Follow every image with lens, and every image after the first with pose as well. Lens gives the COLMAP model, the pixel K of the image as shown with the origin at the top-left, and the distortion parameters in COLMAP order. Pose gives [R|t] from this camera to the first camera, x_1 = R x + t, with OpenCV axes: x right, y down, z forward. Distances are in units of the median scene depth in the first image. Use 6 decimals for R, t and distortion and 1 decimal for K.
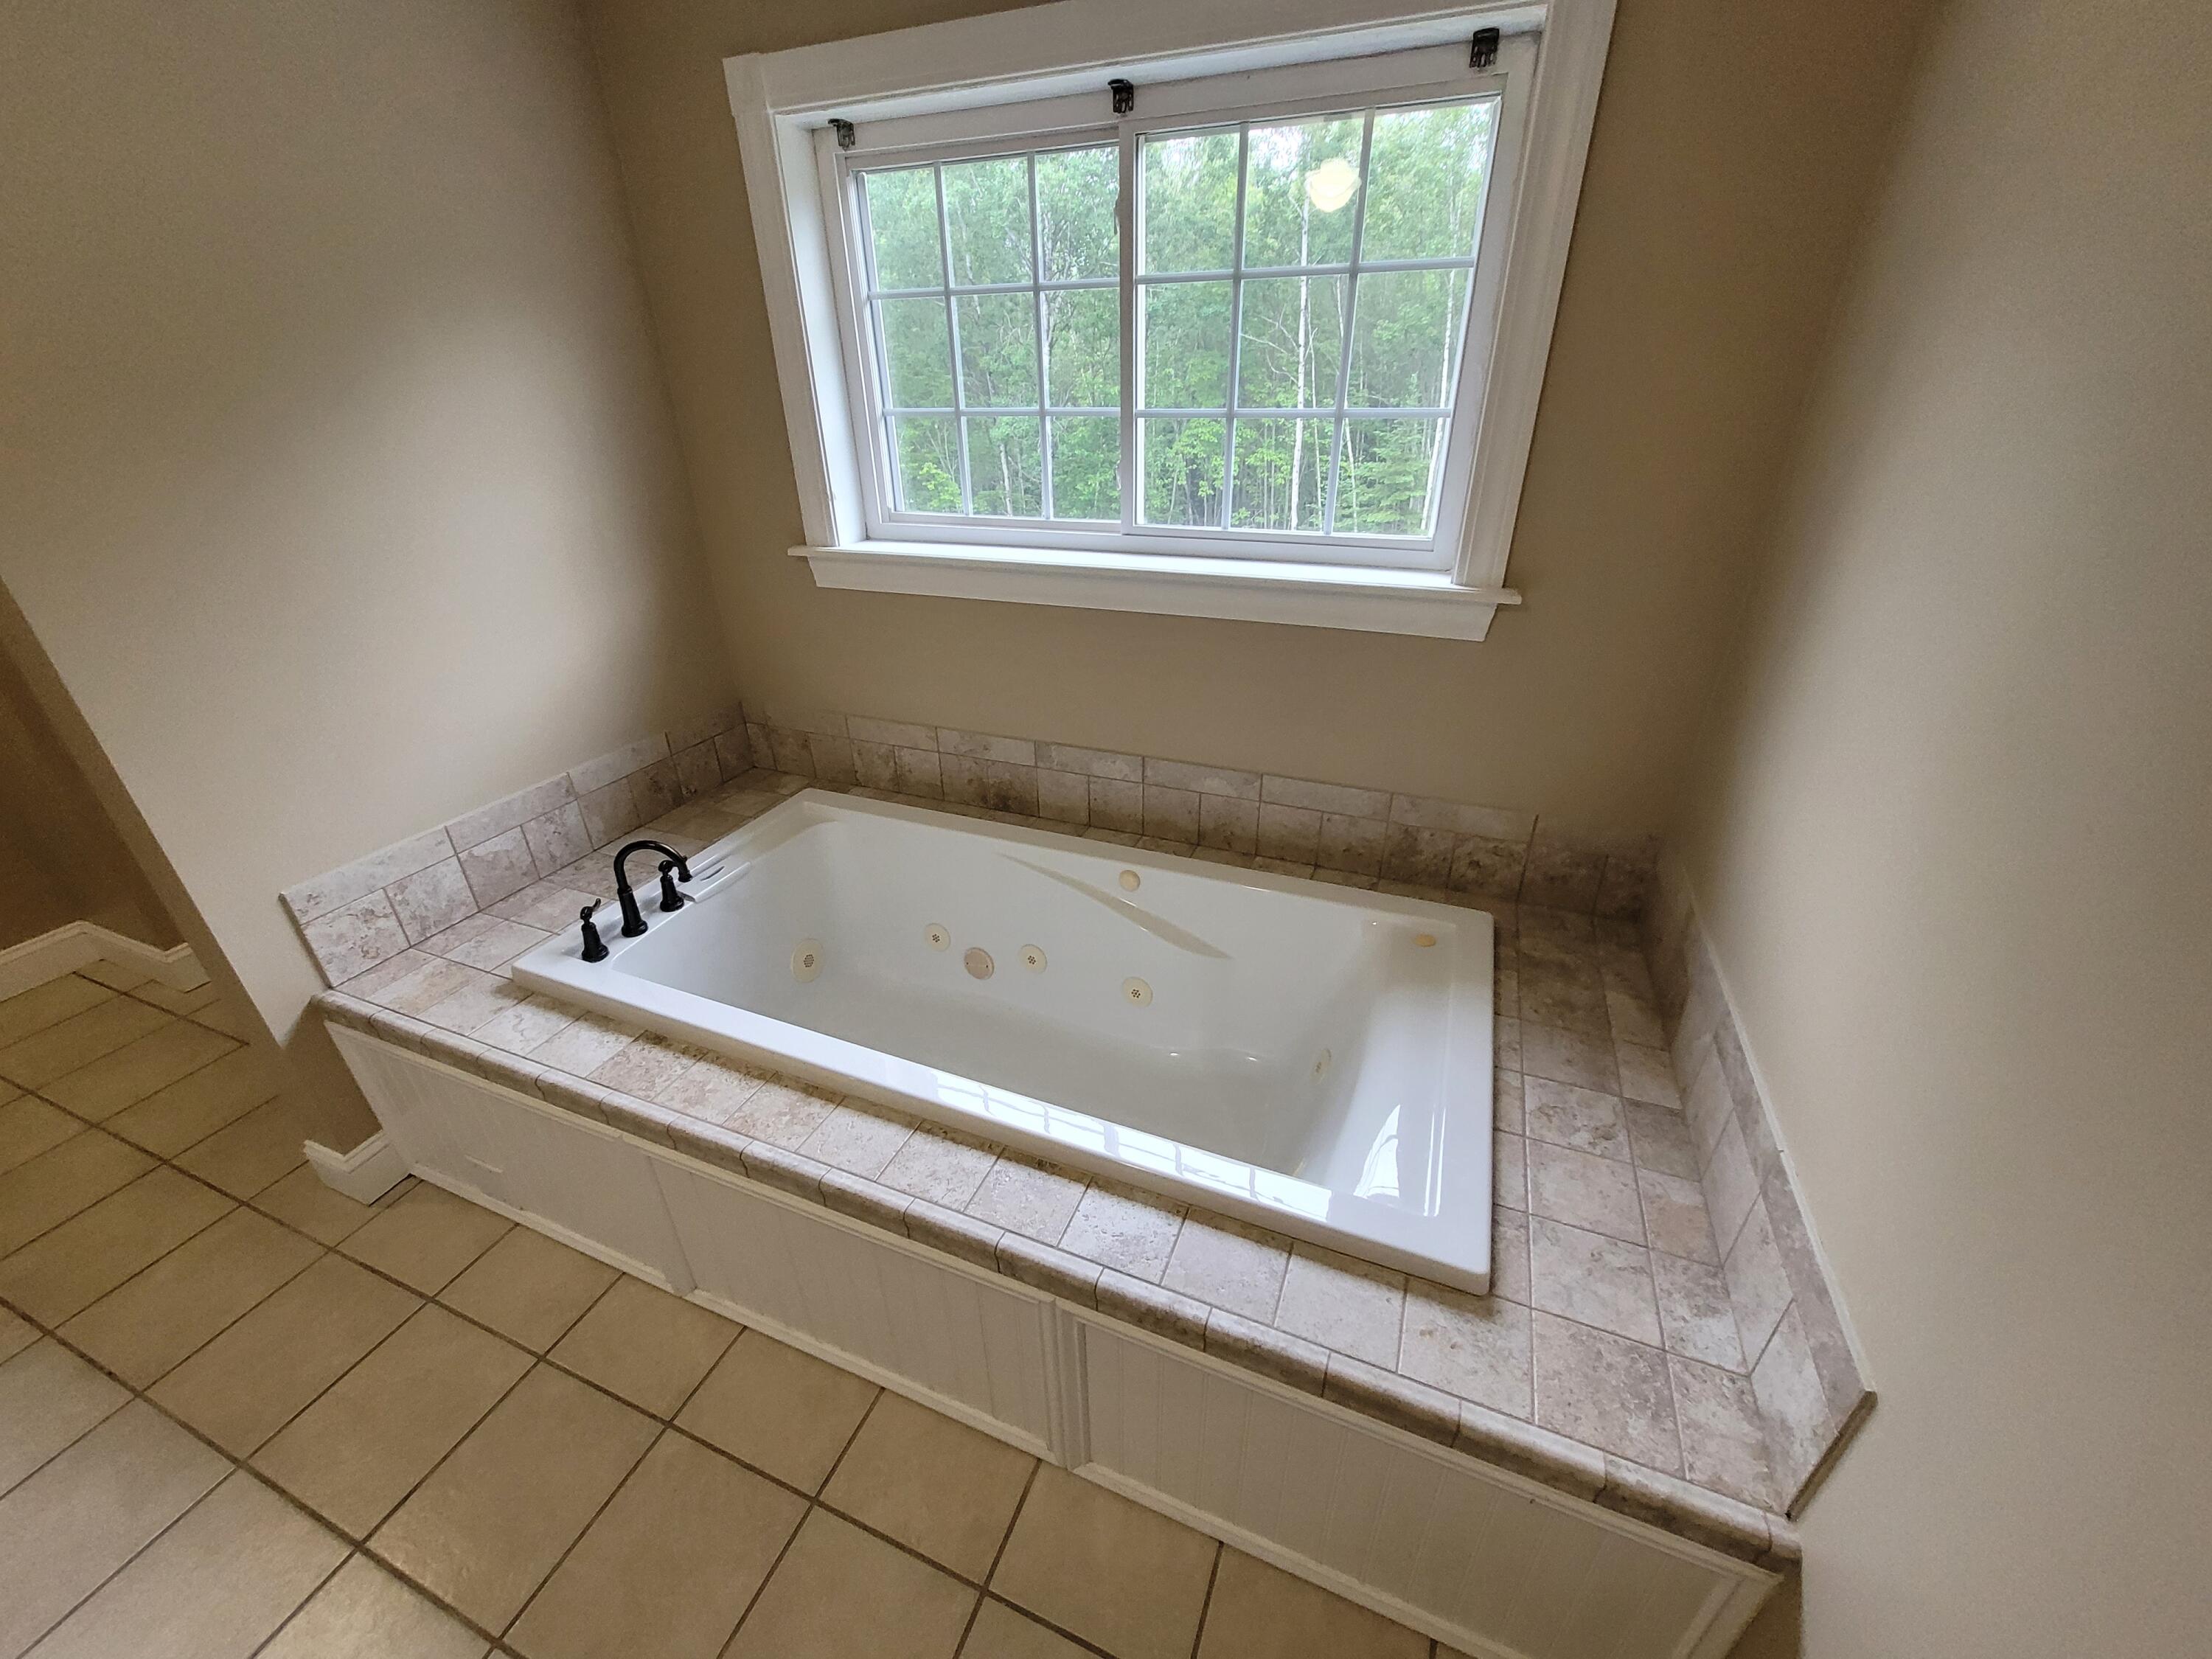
lens RADIAL K [[861.8, 0, 1110.1], [0, 861.8, 831.9], [0, 0, 1]] dist [0.002776, -0.000561]
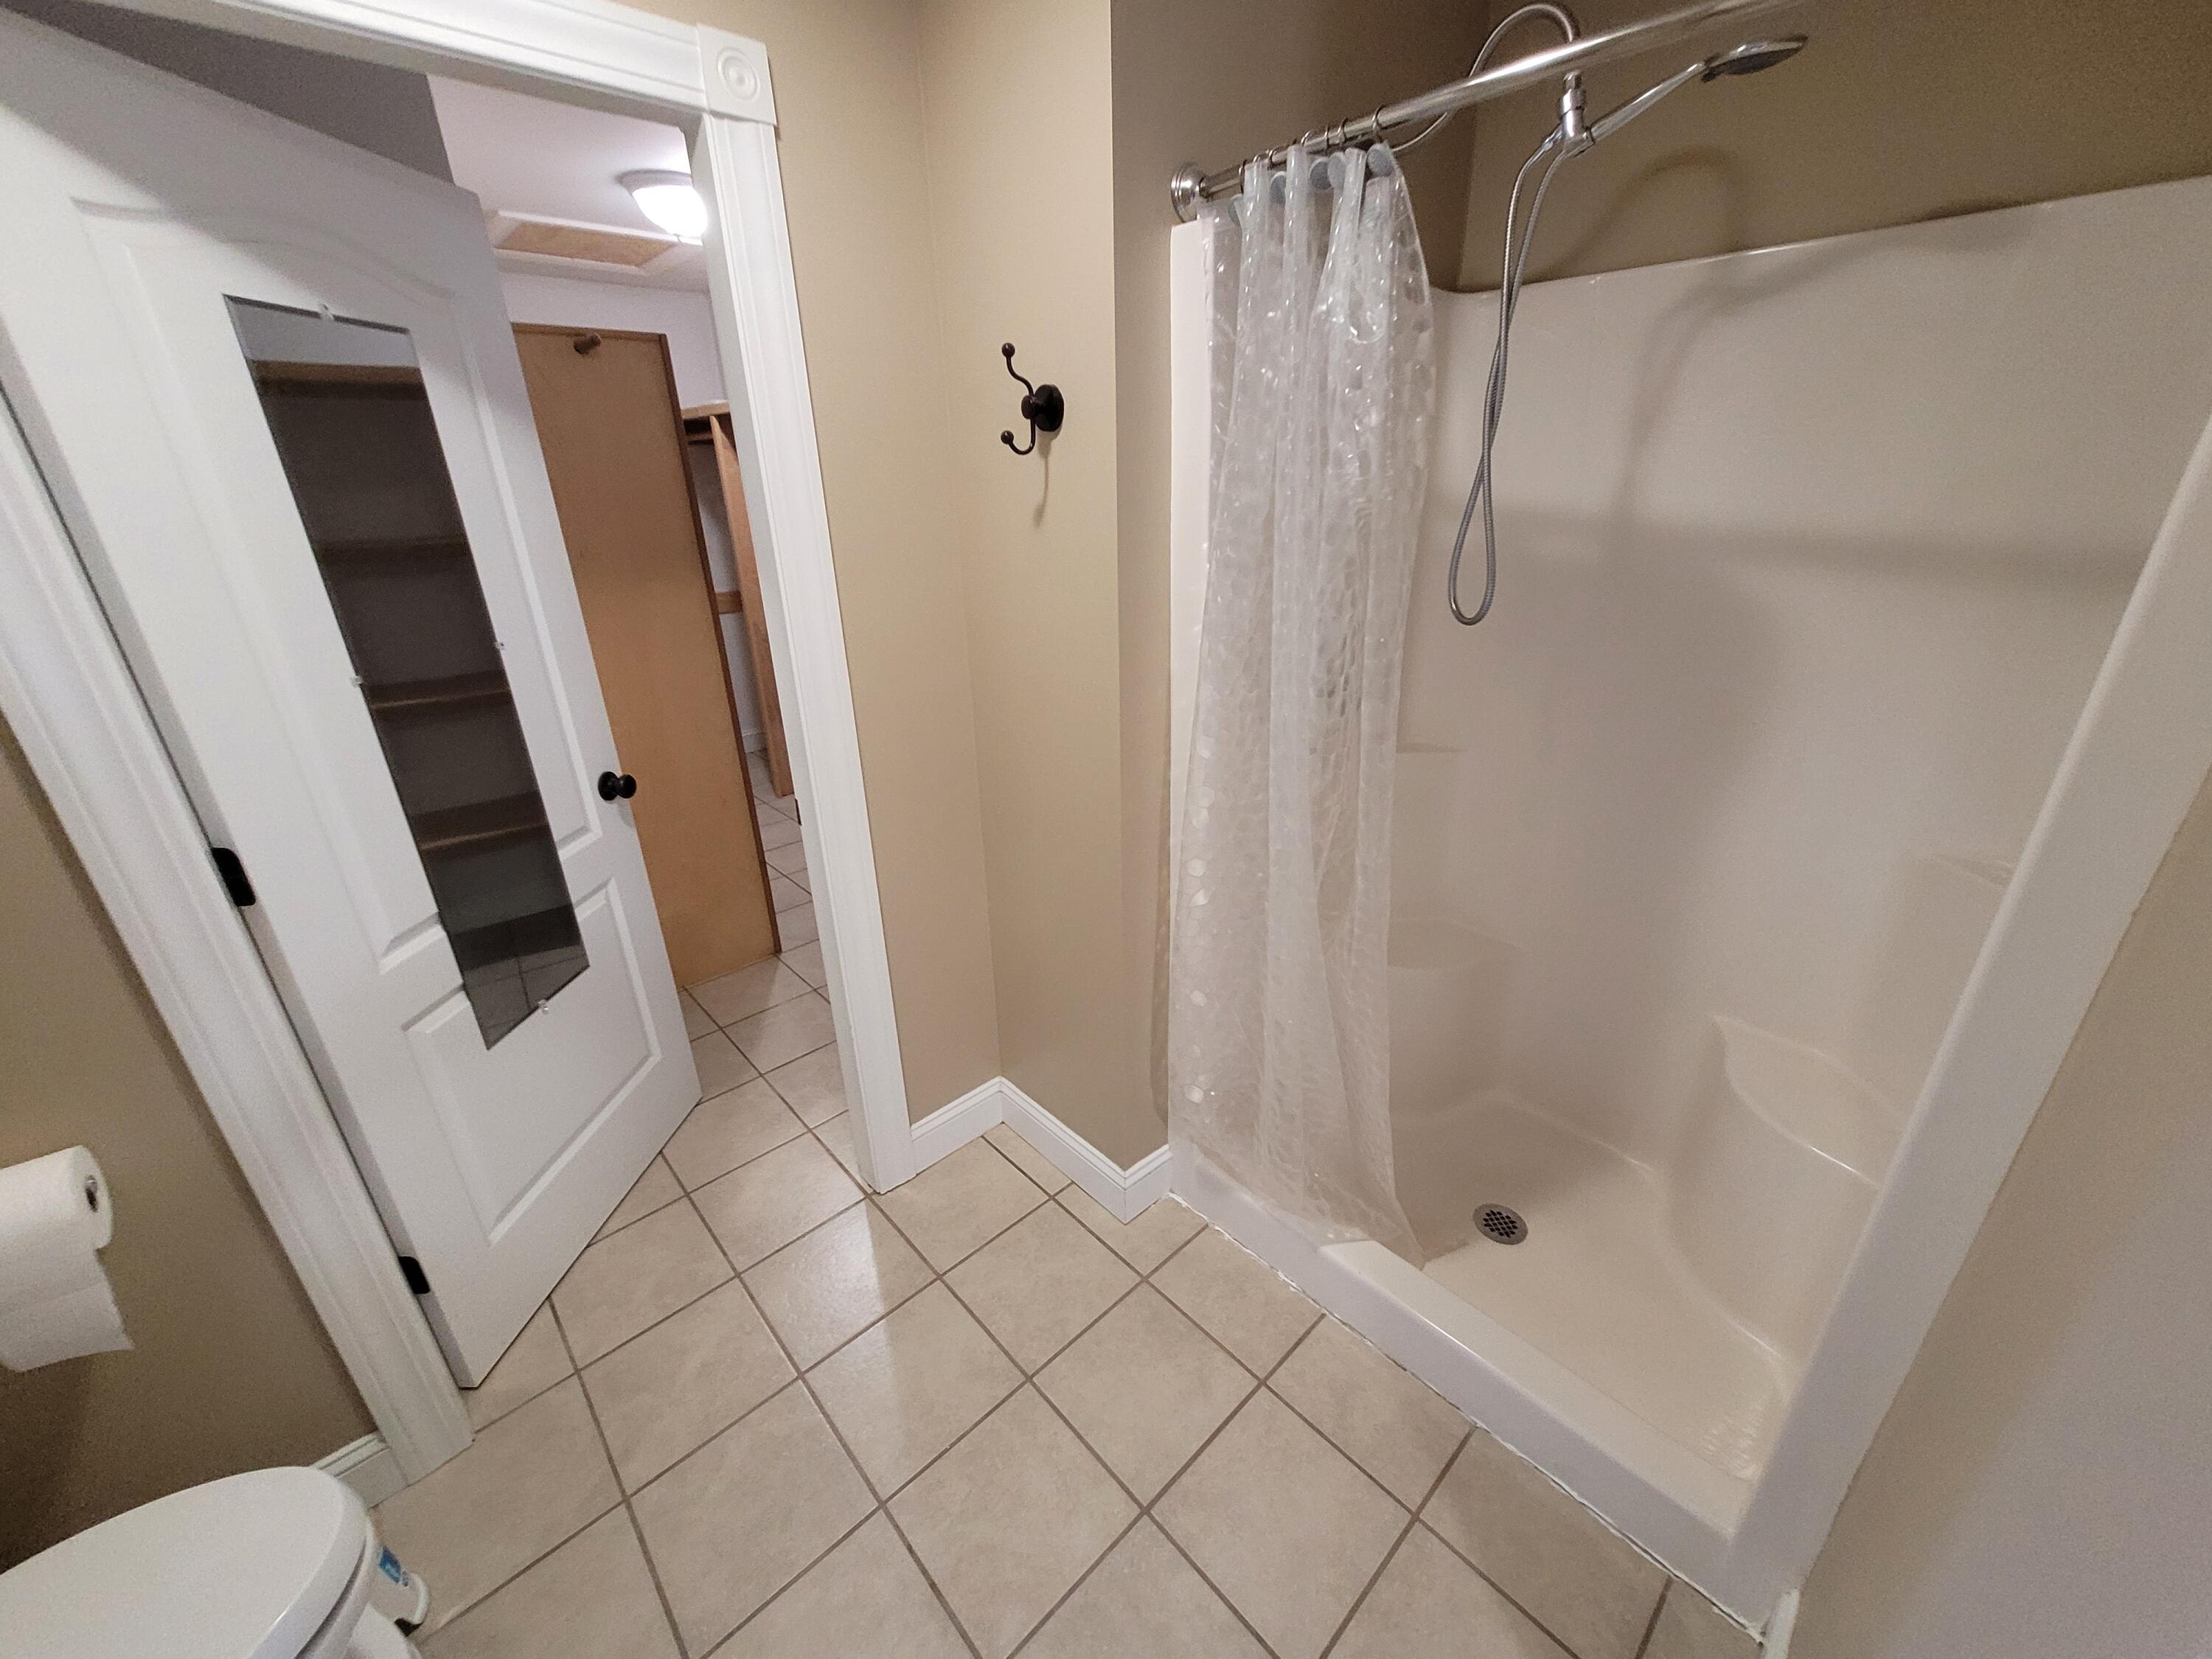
lens RADIAL K [[861.8, 0, 1110.1], [0, 861.8, 831.9], [0, 0, 1]] dist [0.002776, -0.000561]
pose [[0.907081, 0.157956, -0.390197, -1.103820], [-0.188488, 0.981221, -0.040964, -0.158169], [0.376399, 0.110705, 0.919820, 0.334318]]
